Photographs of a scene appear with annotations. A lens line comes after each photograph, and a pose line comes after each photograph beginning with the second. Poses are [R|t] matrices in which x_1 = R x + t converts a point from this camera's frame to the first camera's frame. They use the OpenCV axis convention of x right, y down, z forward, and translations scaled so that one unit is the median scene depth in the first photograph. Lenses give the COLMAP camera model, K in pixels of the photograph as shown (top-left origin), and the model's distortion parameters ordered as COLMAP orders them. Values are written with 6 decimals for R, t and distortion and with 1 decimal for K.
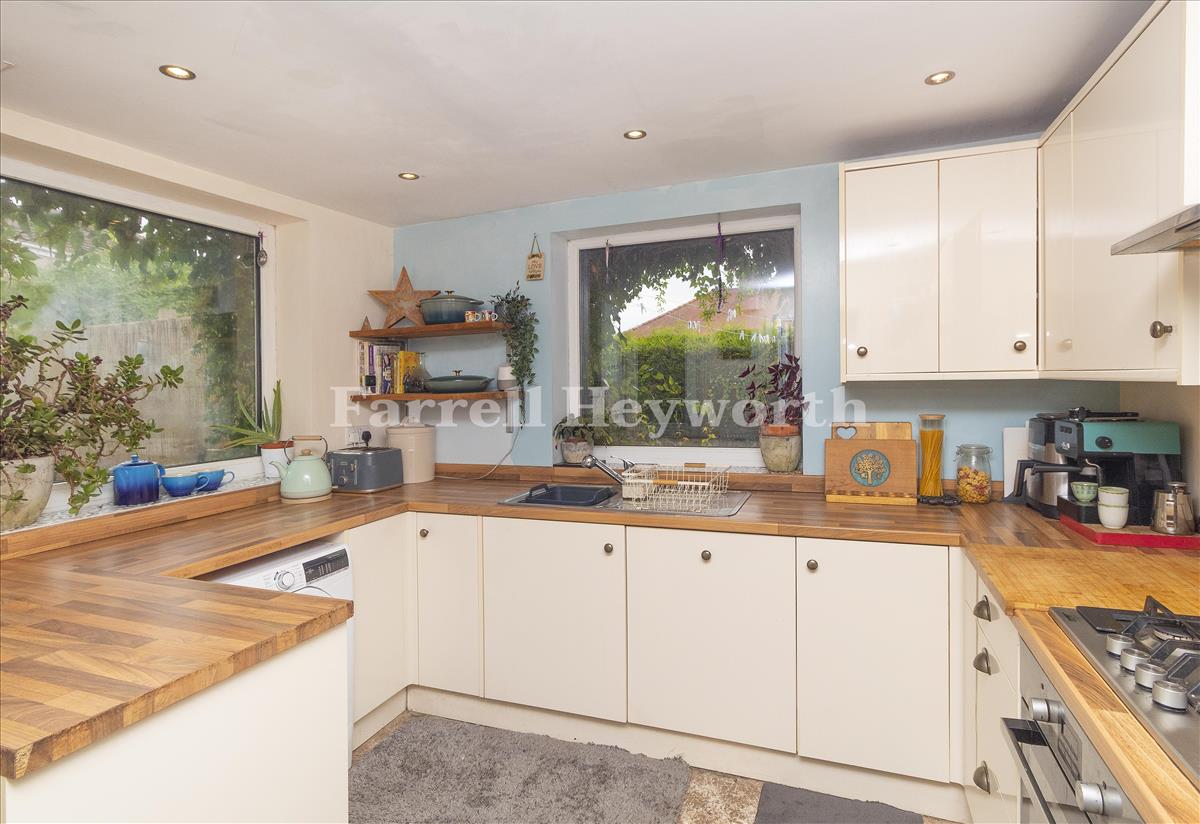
lens RADIAL K [[614.9, 0, 603.2], [0, 614.9, 379.8], [0, 0, 1]] dist [-0.002268, -0.000318]
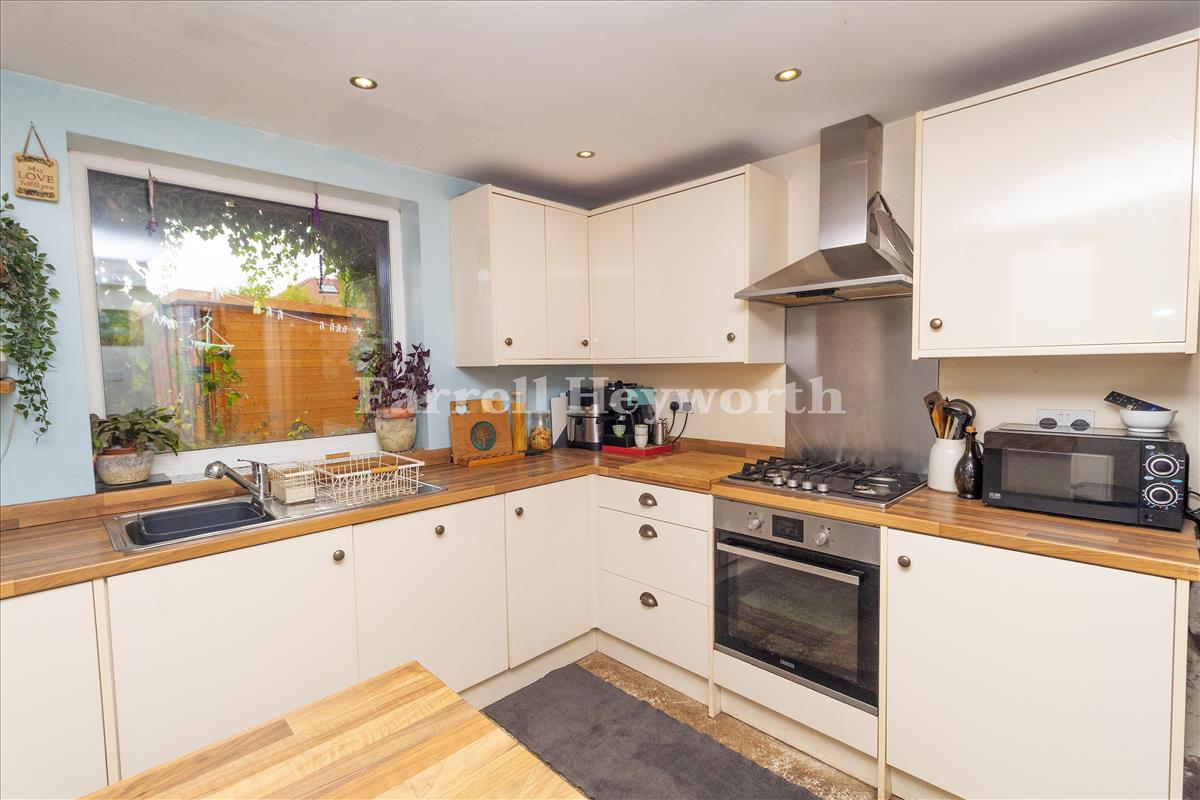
lens RADIAL K [[568.8, 0, 600.0], [0, 568.8, 400.0], [0, 0, 1]] dist [0.003272, 0.000603]
pose [[0.408220, -0.043612, 0.911841, -0.523660], [0.007763, 0.998988, 0.044305, 0.021829], [-0.912850, -0.011007, 0.408146, 0.318479]]
